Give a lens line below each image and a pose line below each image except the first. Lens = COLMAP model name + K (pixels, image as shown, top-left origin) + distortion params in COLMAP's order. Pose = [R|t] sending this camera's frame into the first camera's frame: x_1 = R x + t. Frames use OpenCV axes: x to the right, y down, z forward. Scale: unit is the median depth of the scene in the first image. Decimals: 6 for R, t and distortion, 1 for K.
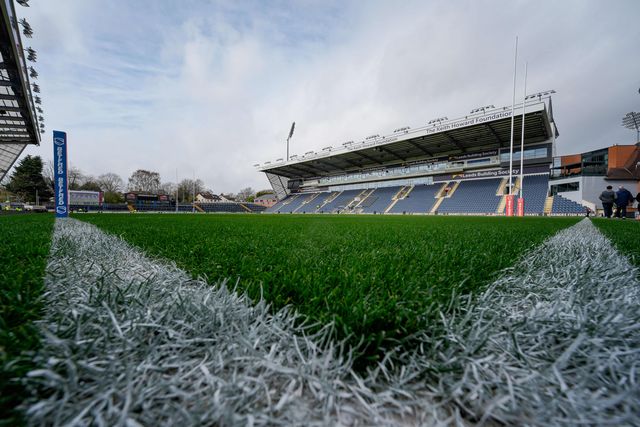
lens RADIAL K [[254.1, 0, 314.0], [0, 254.1, 213.6], [0, 0, 1]] dist [0.029939, -0.004764]
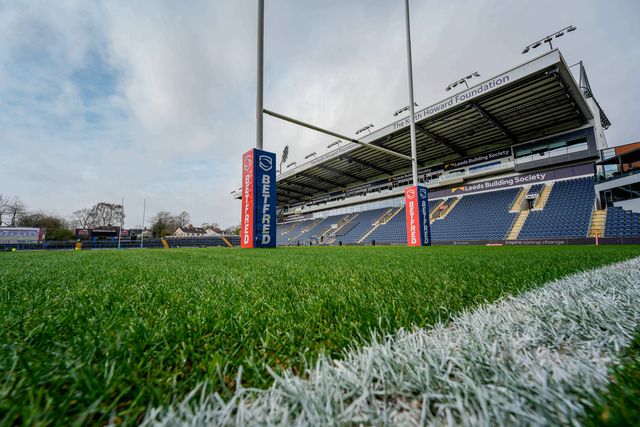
lens RADIAL K [[254.1, 0, 325.9], [0, 254.1, 212.1], [0, 0, 1]] dist [0.029939, -0.004764]
pose [[0.992400, -0.037590, -0.117168, 0.283417], [0.021968, 0.991023, -0.131872, 0.001028], [0.121074, 0.128295, 0.984318, 0.272301]]
